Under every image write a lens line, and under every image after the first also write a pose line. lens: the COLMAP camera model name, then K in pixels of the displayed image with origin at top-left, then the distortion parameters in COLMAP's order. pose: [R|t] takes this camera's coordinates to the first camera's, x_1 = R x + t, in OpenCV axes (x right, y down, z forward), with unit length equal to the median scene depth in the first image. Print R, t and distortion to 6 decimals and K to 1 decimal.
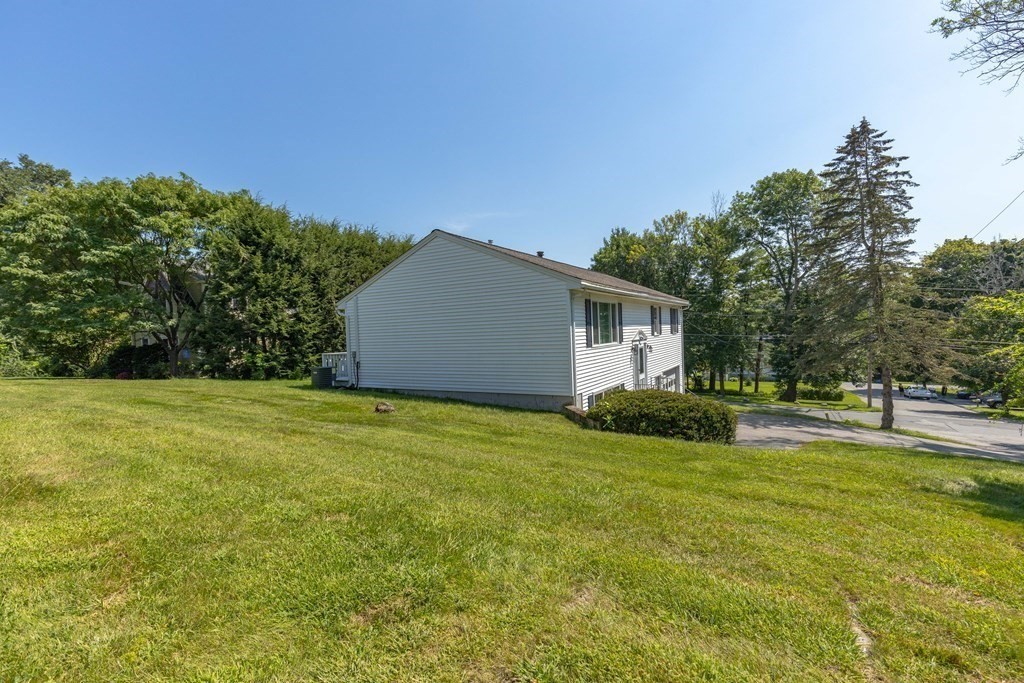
lens RADIAL K [[467.6, 0, 512.0], [0, 467.6, 341.5], [0, 0, 1]] dist [0.000508, 0.000031]
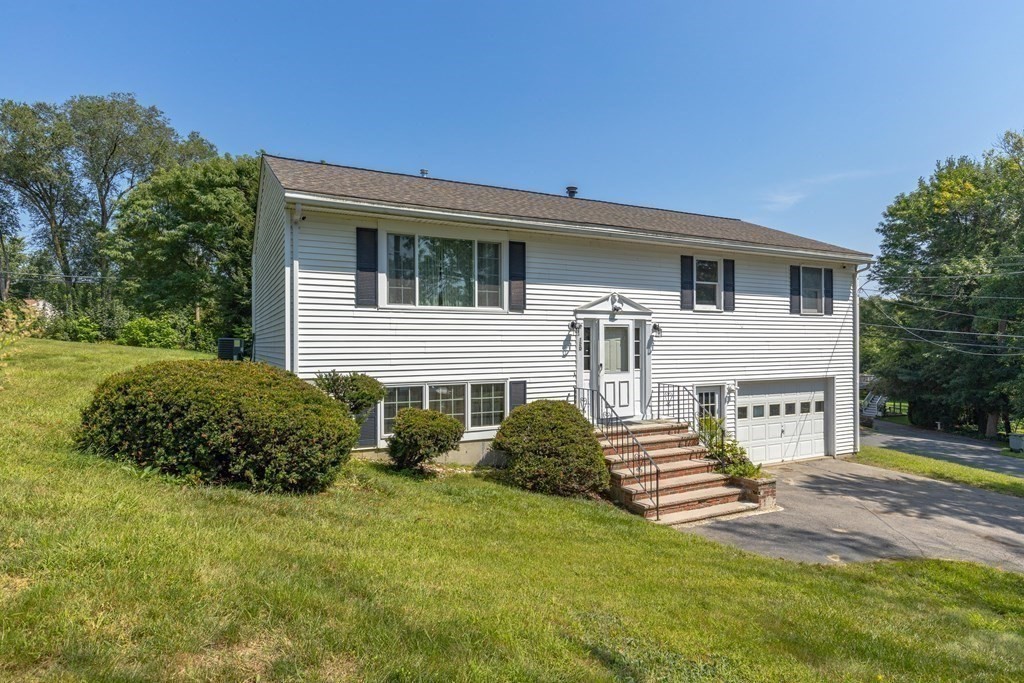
lens RADIAL K [[592.9, 0, 512.0], [0, 592.9, 341.5], [0, 0, 1]] dist [-0.000868, -0.000632]
pose [[0.845250, 0.028654, -0.533603, 0.612255], [-0.040065, 0.999149, -0.009812, 0.047758], [0.532868, 0.029673, 0.845678, 0.365764]]
